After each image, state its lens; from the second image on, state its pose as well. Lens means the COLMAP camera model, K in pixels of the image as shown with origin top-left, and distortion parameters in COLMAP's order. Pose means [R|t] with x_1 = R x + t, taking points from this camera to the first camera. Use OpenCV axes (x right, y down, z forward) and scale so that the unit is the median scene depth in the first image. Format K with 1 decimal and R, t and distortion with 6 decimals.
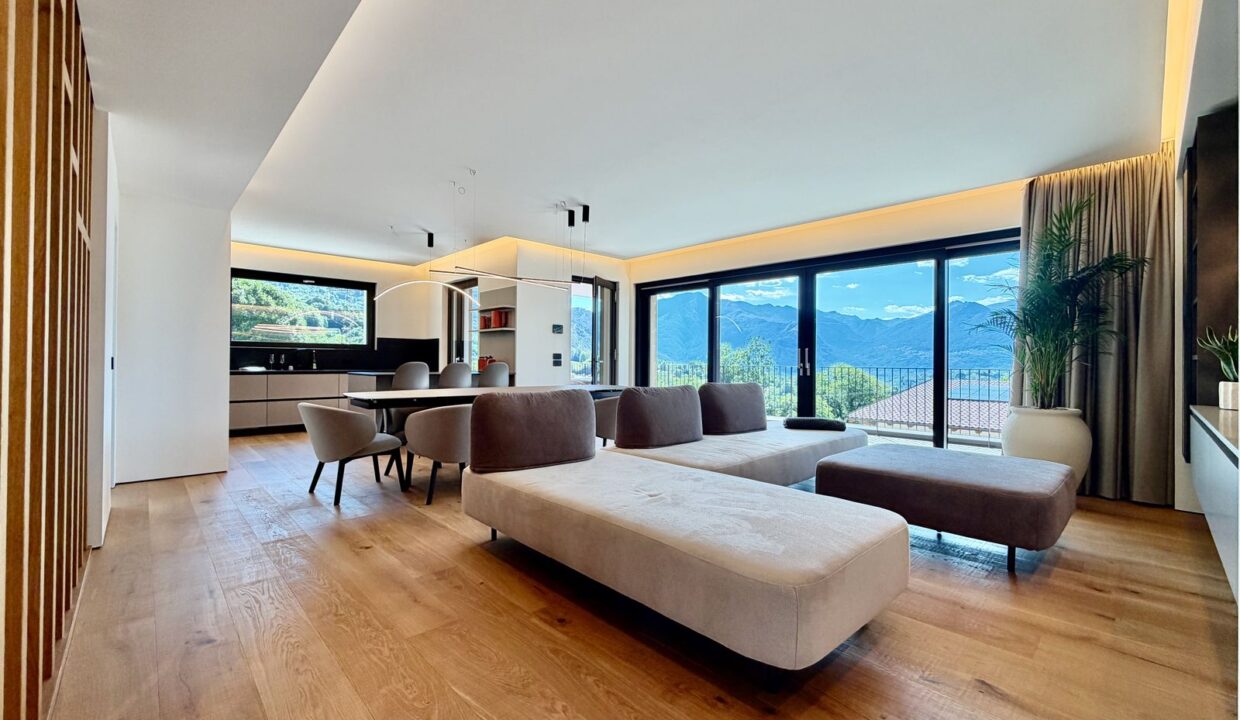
lens RADIAL K [[501.9, 0, 624.3], [0, 501.9, 360.5], [0, 0, 1]] dist [-0.000941, -0.000188]
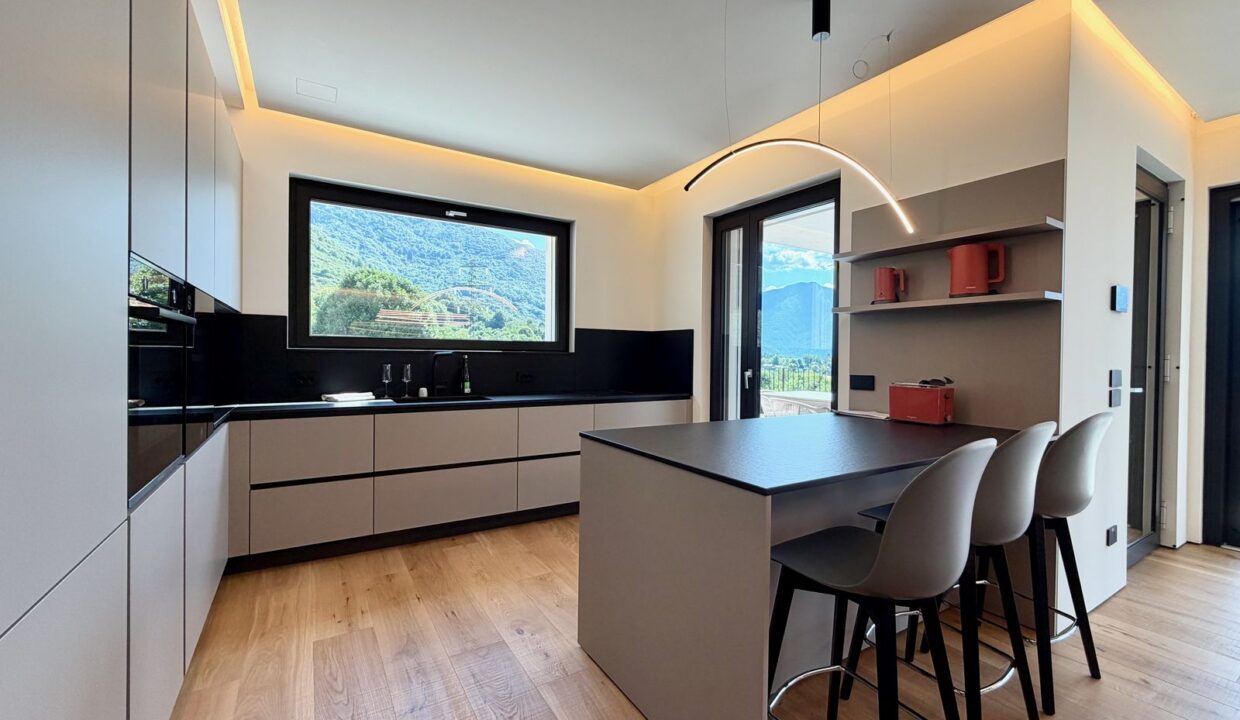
lens RADIAL K [[501.9, 0, 612.7], [0, 501.9, 358.6], [0, 0, 1]] dist [-0.000941, -0.000188]
pose [[0.974845, 0.006127, -0.222798, -0.342703], [-0.003803, 0.999934, 0.010861, -0.020216], [0.222850, -0.009740, 0.974804, 0.515147]]
